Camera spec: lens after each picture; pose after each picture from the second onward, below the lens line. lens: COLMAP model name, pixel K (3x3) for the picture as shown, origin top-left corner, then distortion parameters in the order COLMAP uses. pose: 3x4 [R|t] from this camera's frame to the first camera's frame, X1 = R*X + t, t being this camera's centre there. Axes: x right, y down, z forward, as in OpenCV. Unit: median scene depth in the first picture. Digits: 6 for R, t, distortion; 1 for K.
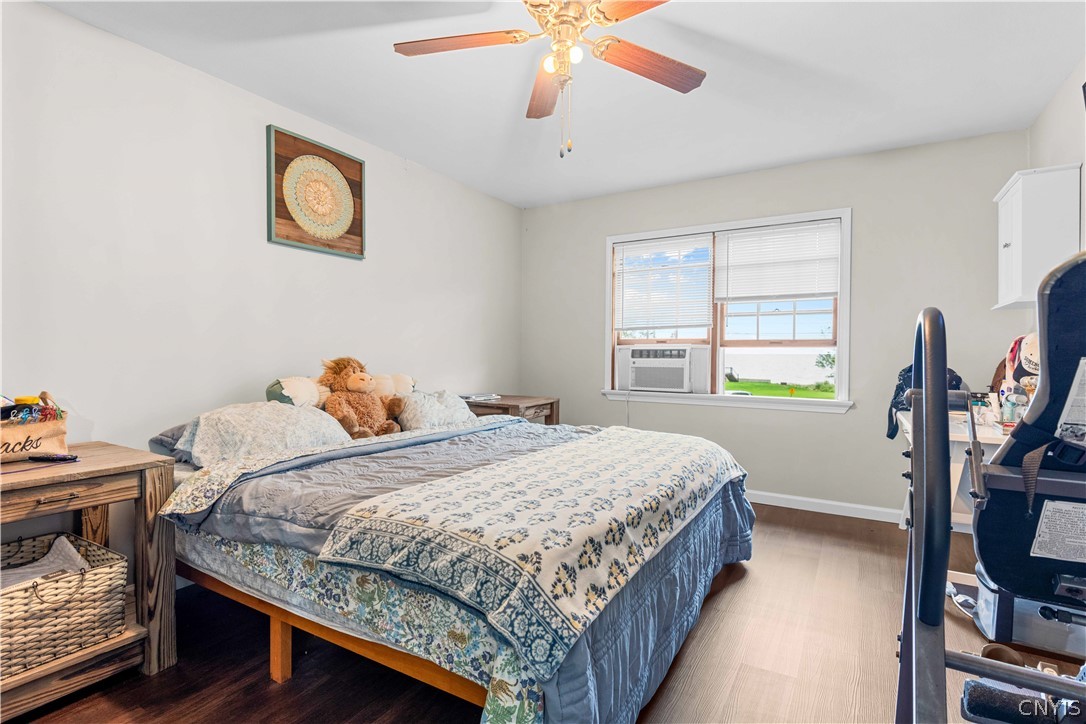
lens RADIAL K [[524.2, 0, 543.0], [0, 524.2, 362.0], [0, 0, 1]] dist [0.039955, -0.024856]
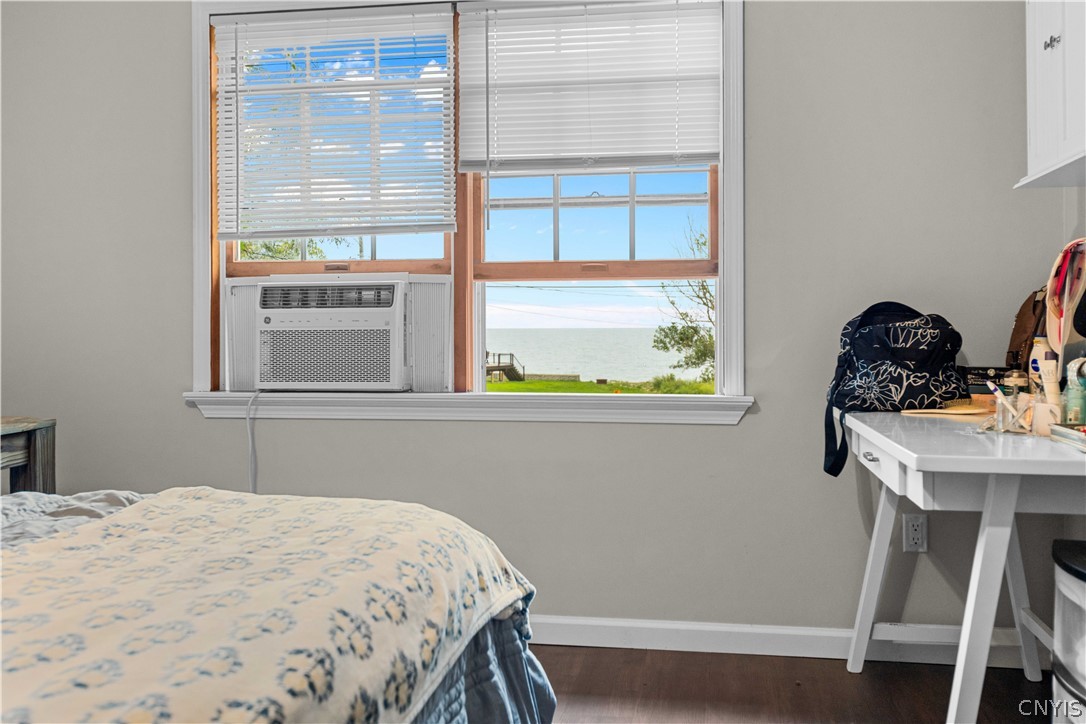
lens RADIAL K [[1068.6, 0, 543.0], [0, 1068.6, 362.0], [0, 0, 1]] dist [0.047998, 0.002691]
pose [[0.931138, -0.019578, 0.364141, 0.077869], [0.013773, 0.999733, 0.018532, 0.022163], [-0.364407, -0.012240, 0.931159, 0.190898]]
